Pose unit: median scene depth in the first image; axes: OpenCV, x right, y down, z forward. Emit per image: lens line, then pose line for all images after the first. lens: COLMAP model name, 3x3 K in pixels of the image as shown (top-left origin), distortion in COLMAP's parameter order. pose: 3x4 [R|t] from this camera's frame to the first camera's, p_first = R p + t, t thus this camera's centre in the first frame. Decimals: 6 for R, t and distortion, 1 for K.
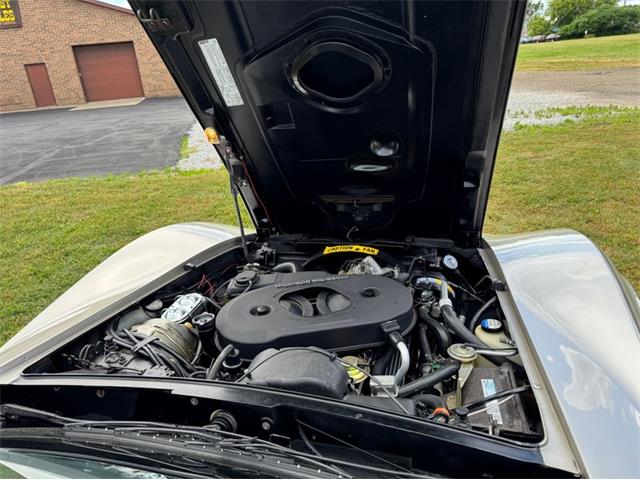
lens RADIAL K [[456.2, 0, 320.0], [0, 456.2, 240.0], [0, 0, 1]] dist [0.024131, -0.009616]
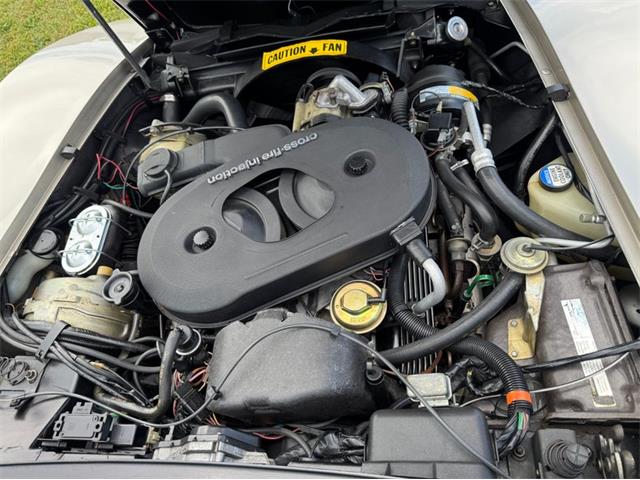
lens RADIAL K [[456.2, 0, 320.0], [0, 456.2, 240.0], [0, 0, 1]] dist [0.024131, -0.009616]
pose [[0.965264, -0.261065, -0.010487, 0.037527], [0.219150, 0.787130, 0.576541, -0.173567], [-0.142260, -0.558813, 0.817001, 0.439701]]
